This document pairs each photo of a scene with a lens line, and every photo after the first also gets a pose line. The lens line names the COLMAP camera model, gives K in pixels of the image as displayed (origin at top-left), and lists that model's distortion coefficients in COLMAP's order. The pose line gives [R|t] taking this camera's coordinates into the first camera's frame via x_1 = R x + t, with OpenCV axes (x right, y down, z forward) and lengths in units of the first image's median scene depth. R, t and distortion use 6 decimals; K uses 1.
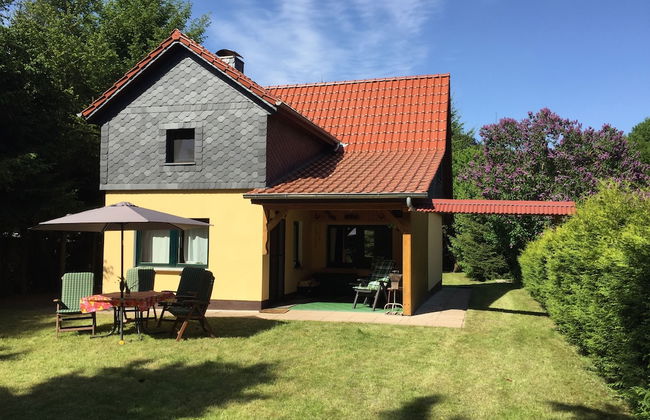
lens RADIAL K [[584.3, 0, 325.0], [0, 584.3, 210.0], [0, 0, 1]] dist [0.077885, -0.001357]
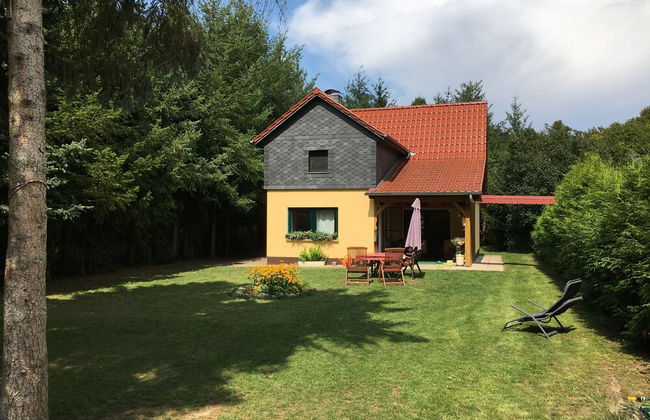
lens RADIAL K [[584.3, 0, 325.0], [0, 584.3, 210.0], [0, 0, 1]] dist [0.077885, -0.001357]
pose [[0.999911, -0.009212, -0.009693, -0.214958], [0.009557, 0.999298, 0.036230, -0.035504], [0.009352, -0.036319, 0.999296, -0.564421]]
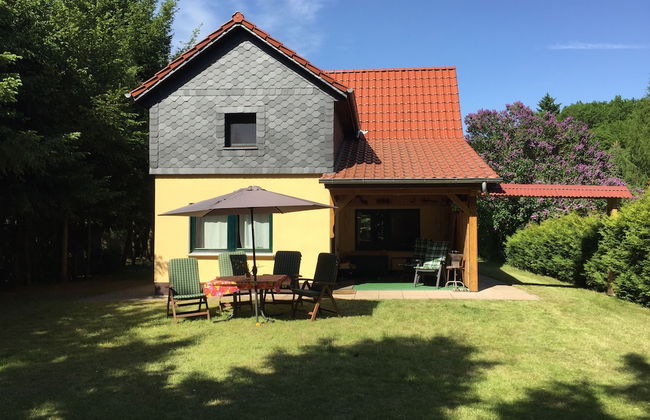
lens RADIAL K [[584.3, 0, 325.0], [0, 584.3, 210.0], [0, 0, 1]] dist [0.077885, -0.001357]
pose [[0.980020, -0.007218, 0.198767, -0.305422], [0.002359, 0.999693, 0.024672, 0.001696], [-0.198884, -0.023711, 0.979736, -0.003357]]
